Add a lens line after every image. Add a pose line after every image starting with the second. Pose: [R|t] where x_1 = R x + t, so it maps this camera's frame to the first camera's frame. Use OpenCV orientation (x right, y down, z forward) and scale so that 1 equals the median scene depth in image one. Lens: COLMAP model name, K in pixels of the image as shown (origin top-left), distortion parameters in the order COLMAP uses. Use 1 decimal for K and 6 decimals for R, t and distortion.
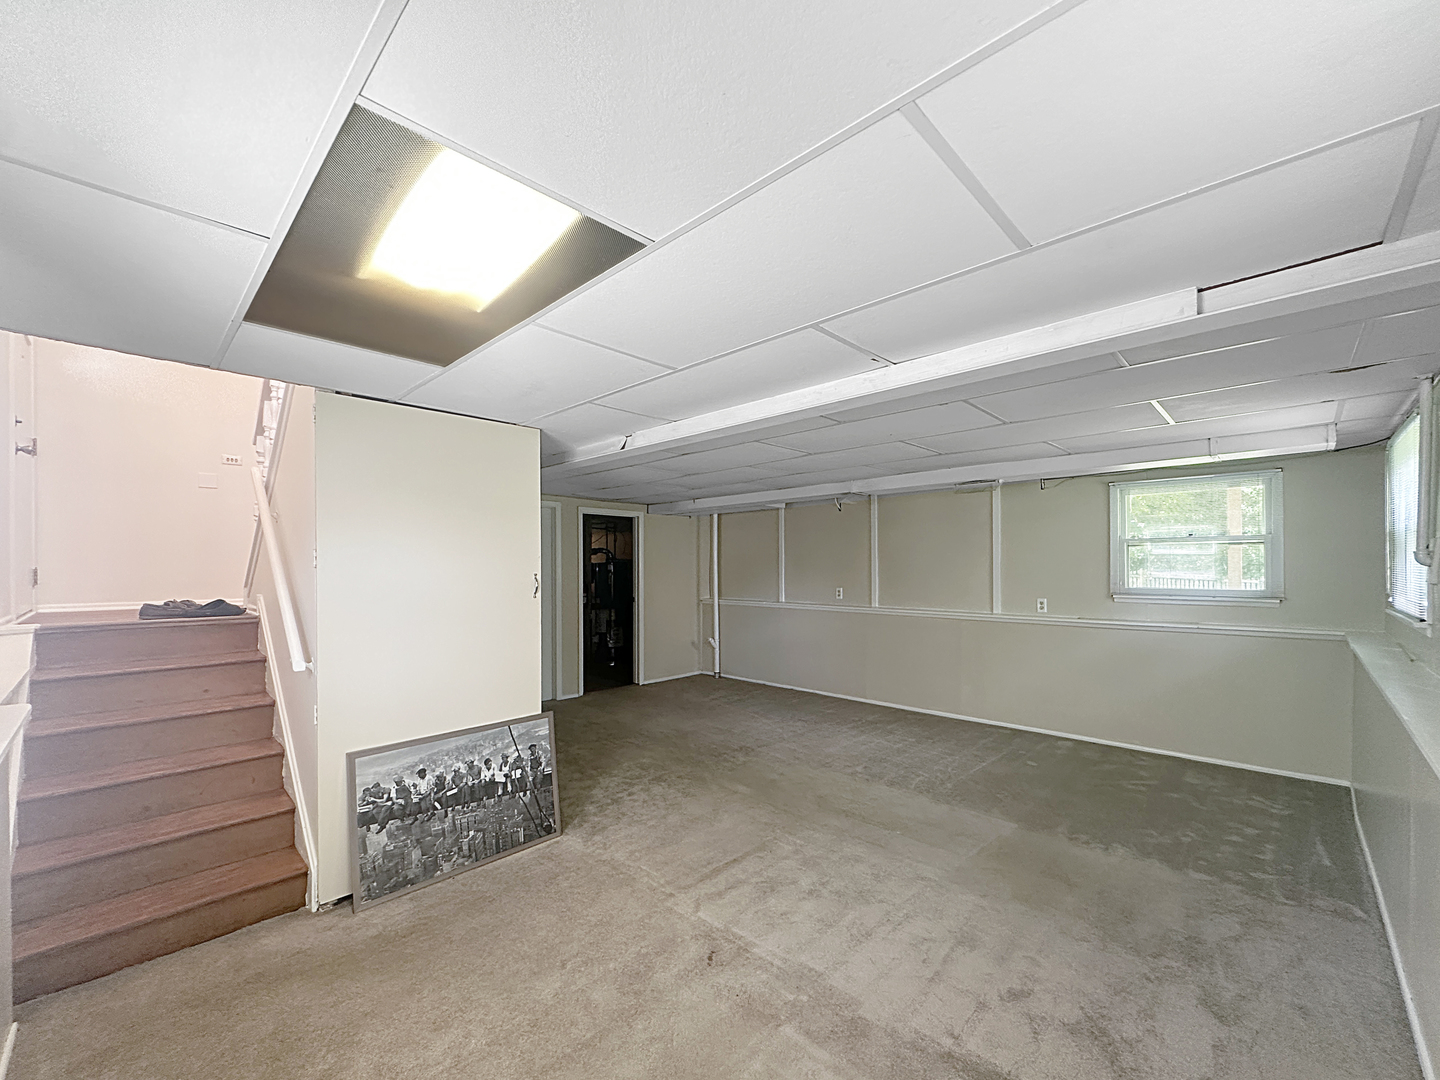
lens RADIAL K [[576.5, 0, 717.6], [0, 576.5, 551.6], [0, 0, 1]] dist [-0.003756, 0.002101]
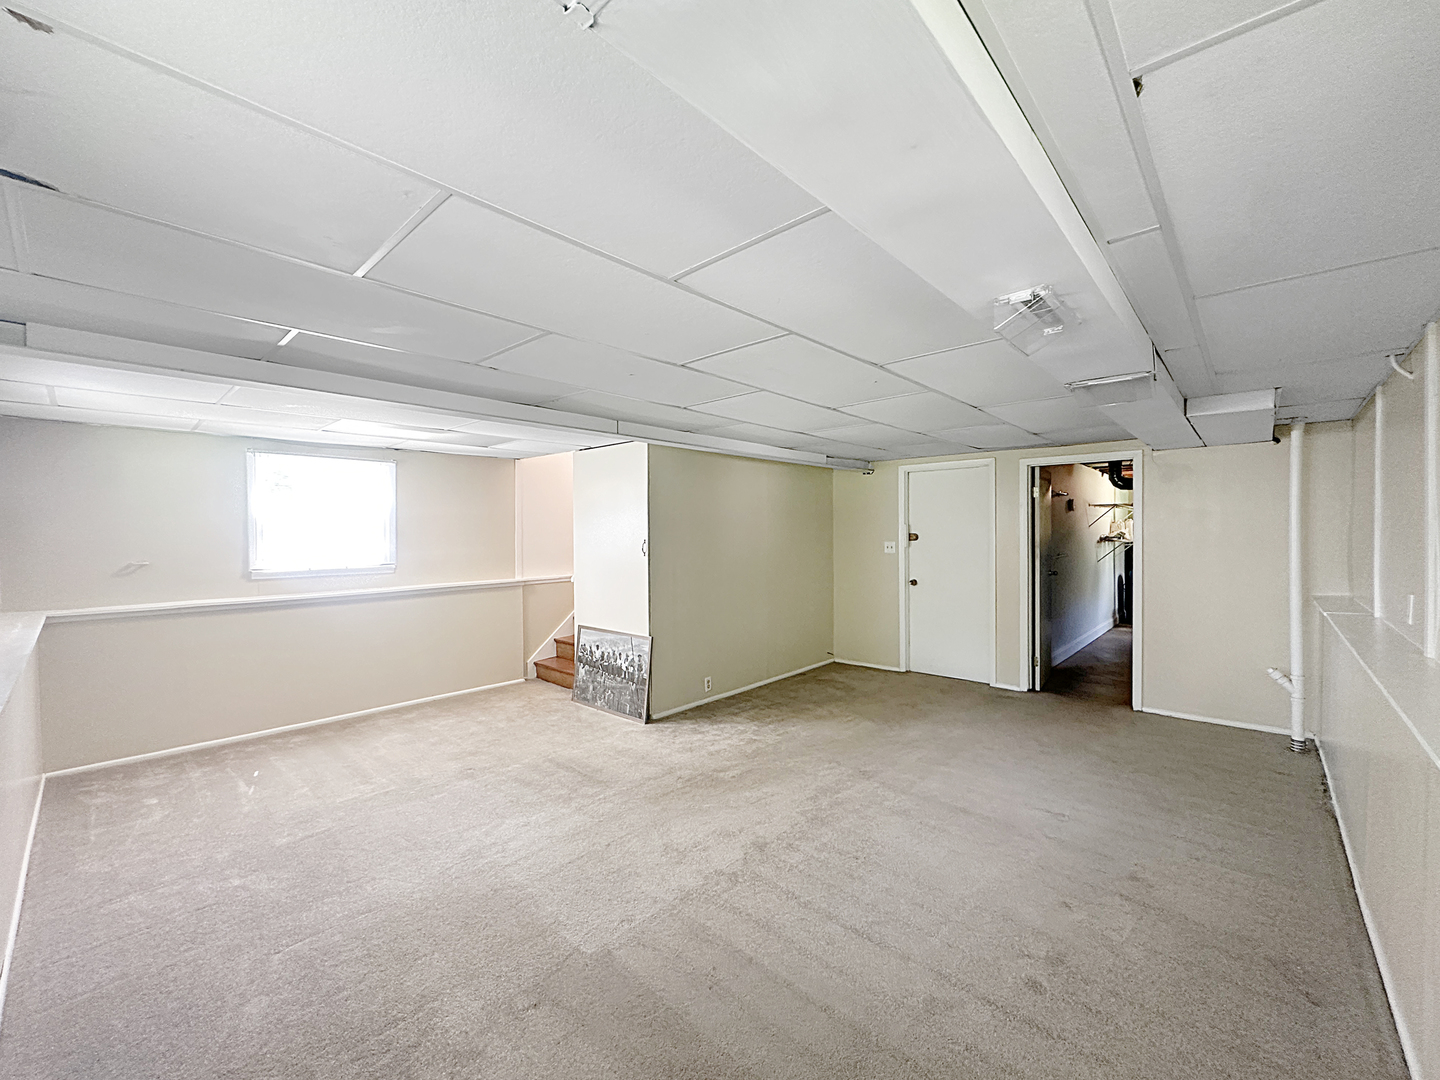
lens RADIAL K [[576.5, 0, 718.7], [0, 576.5, 535.2], [0, 0, 1]] dist [-0.003756, 0.002101]
pose [[0.058629, 0.011891, -0.998209, 1.225235], [0.027029, 0.999544, 0.013494, 0.015229], [0.997914, -0.027771, 0.058281, 1.187492]]
